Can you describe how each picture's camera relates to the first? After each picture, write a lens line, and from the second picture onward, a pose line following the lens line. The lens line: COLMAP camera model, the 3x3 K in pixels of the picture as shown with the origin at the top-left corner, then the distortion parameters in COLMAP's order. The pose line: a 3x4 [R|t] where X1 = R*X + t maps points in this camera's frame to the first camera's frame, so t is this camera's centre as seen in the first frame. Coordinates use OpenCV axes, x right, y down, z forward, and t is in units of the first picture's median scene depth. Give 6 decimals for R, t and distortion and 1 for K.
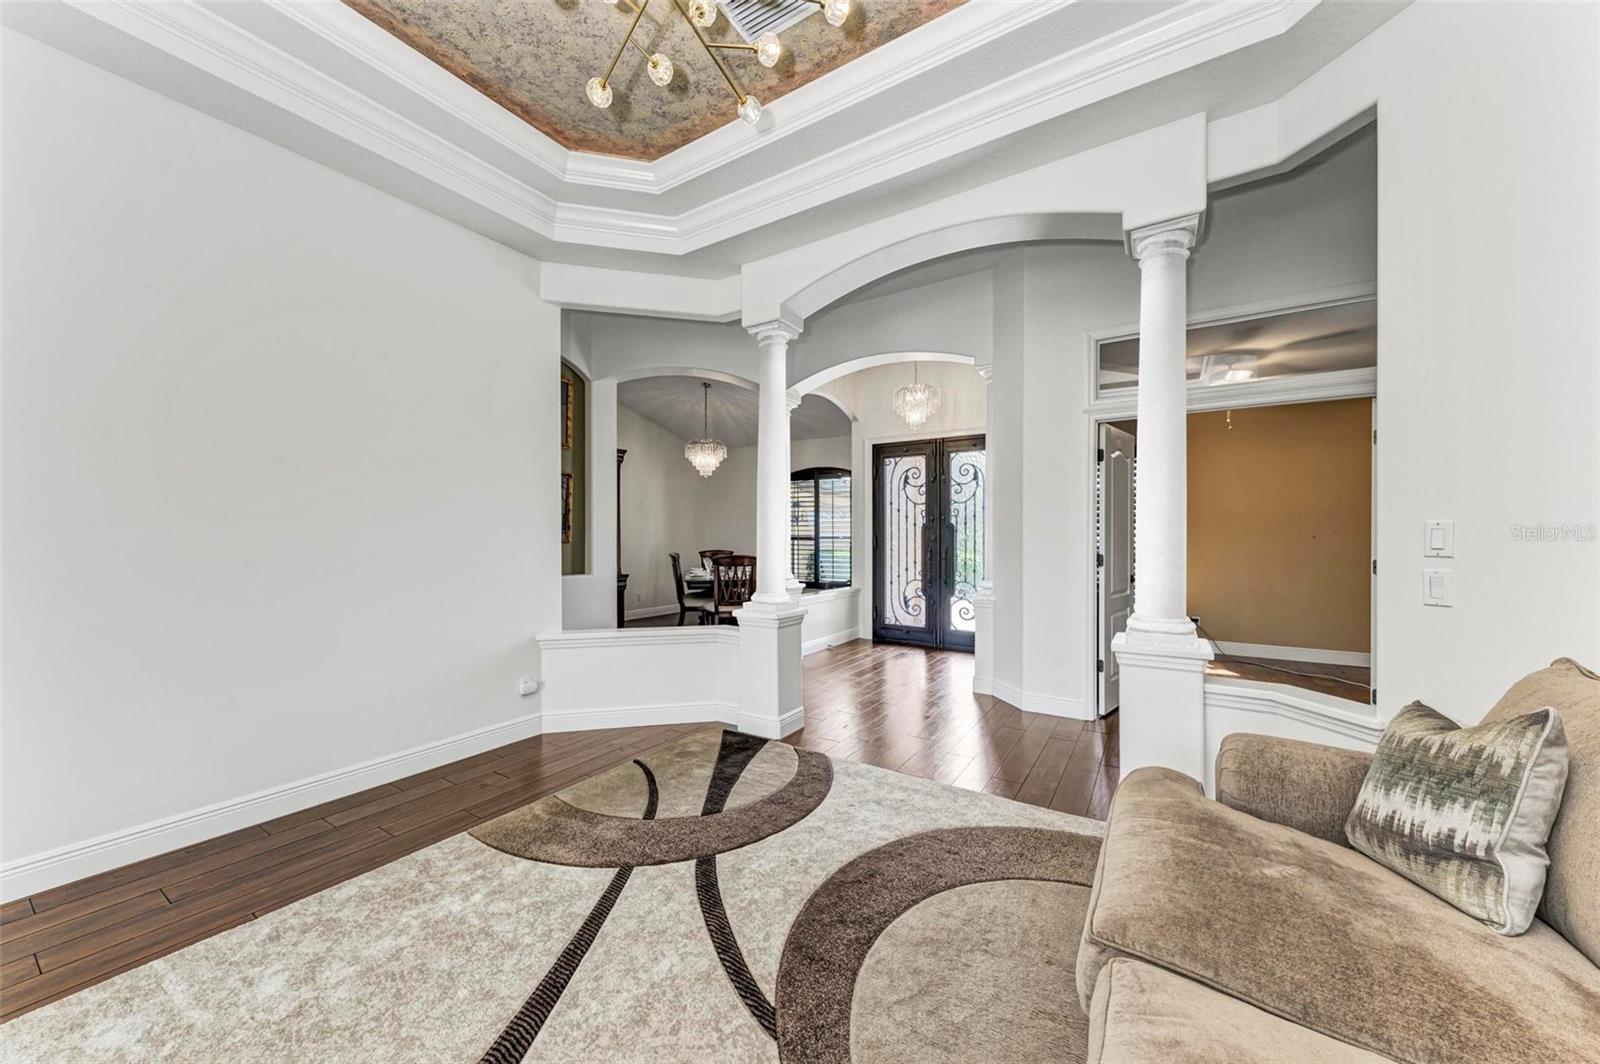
lens RADIAL K [[569.8, 0, 800.3], [0, 569.8, 535.0], [0, 0, 1]] dist [0.002928, -0.000626]
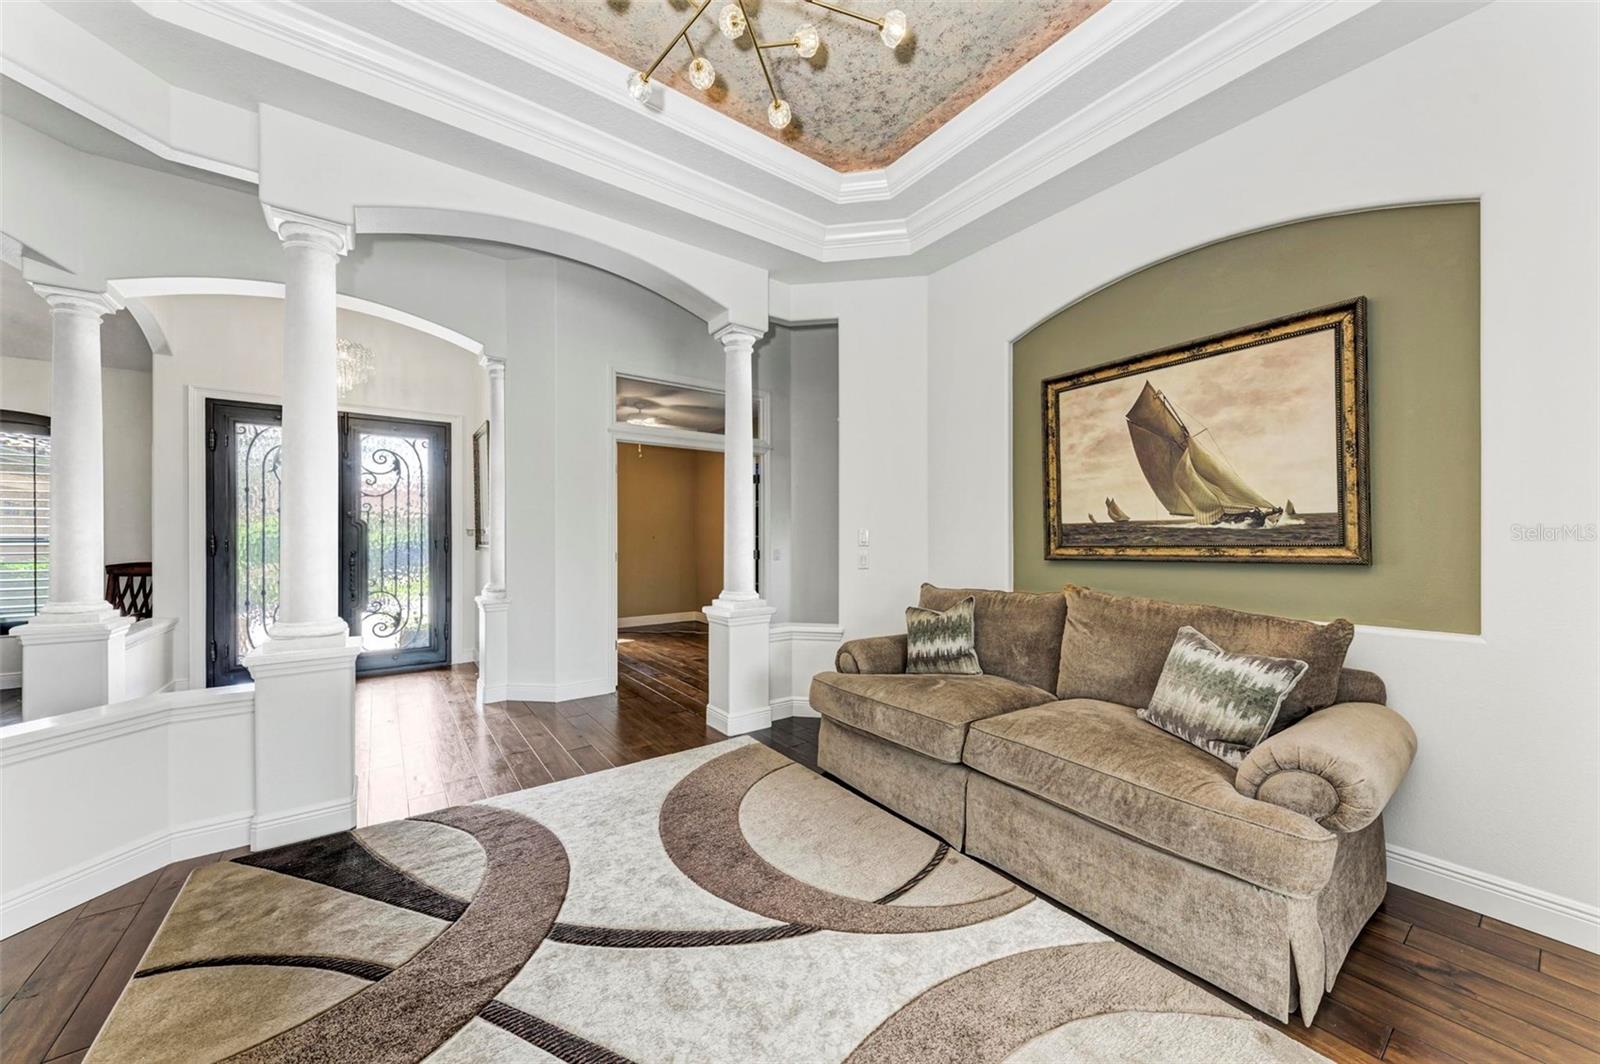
lens RADIAL K [[569.8, 0, 804.3], [0, 569.8, 535.8], [0, 0, 1]] dist [0.002928, -0.000626]
pose [[0.348707, 0.001960, 0.937230, -0.279233], [-0.001808, 0.999997, -0.001419, 0.000710], [-0.937230, -0.001199, 0.348709, 0.131310]]
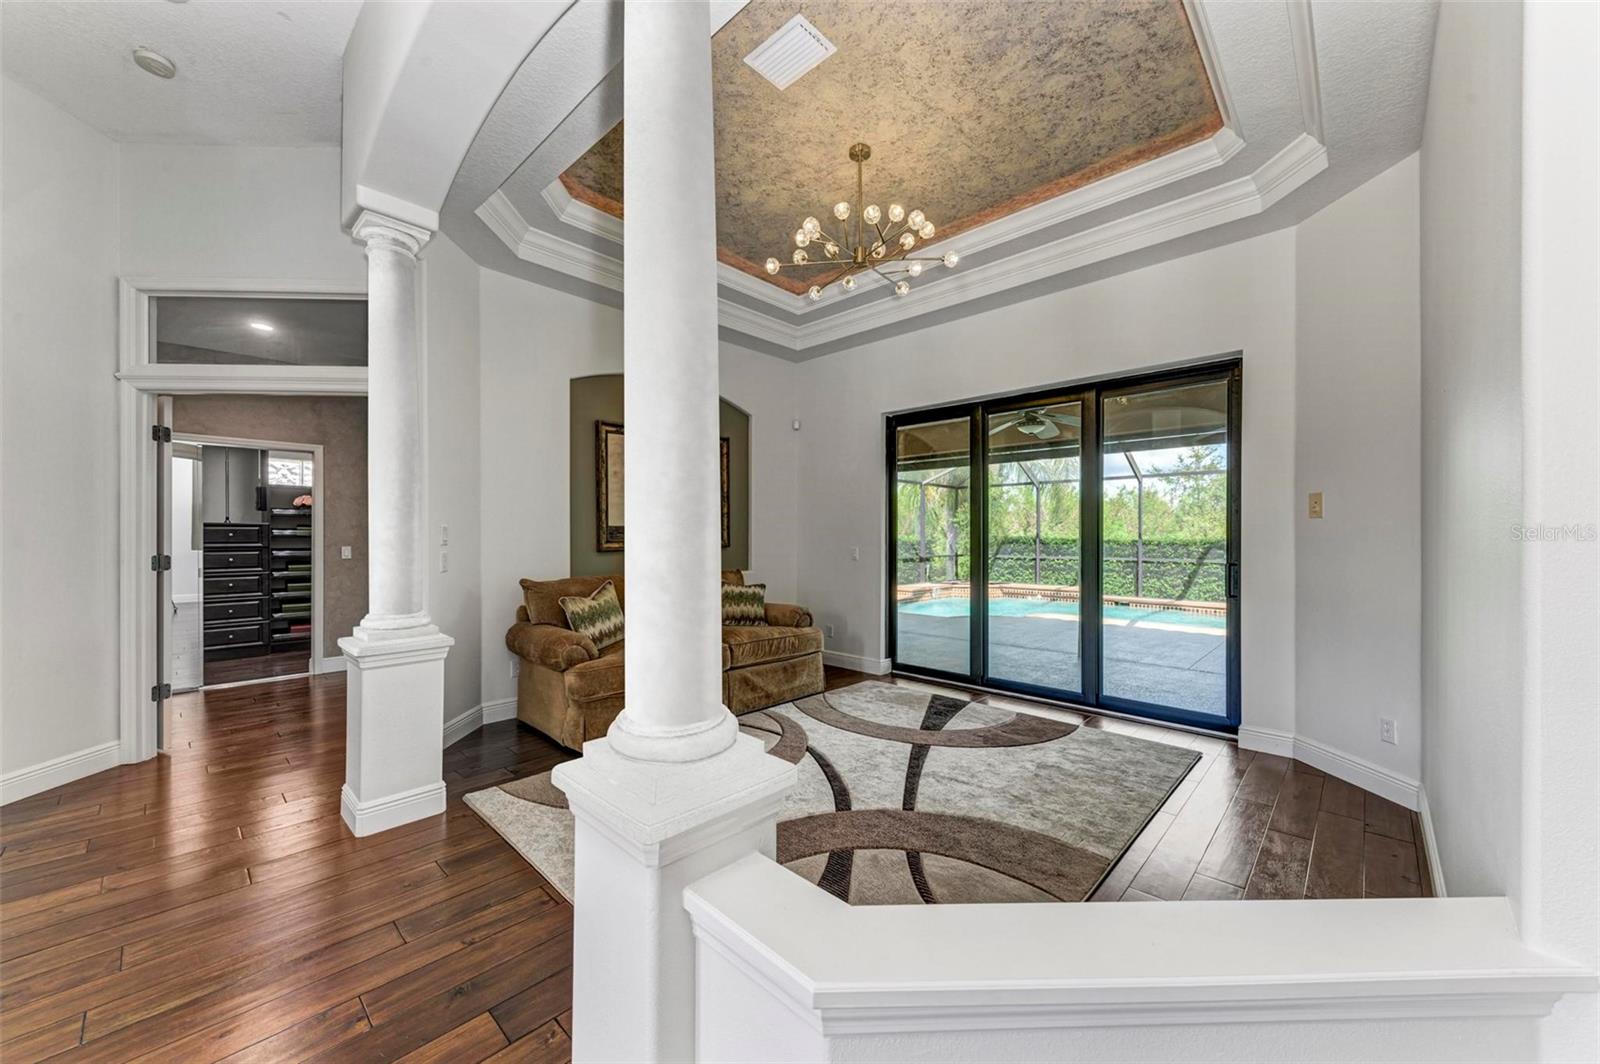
lens RADIAL K [[596.7, 0, 804.8], [0, 596.7, 534.9], [0, 0, 1]] dist [0.017844, 0.000110]
pose [[-0.984144, 0.004757, 0.177308, -0.106861], [0.004992, 0.999987, 0.000881, 0.000604], [-0.177301, 0.001752, -0.984155, 0.770584]]
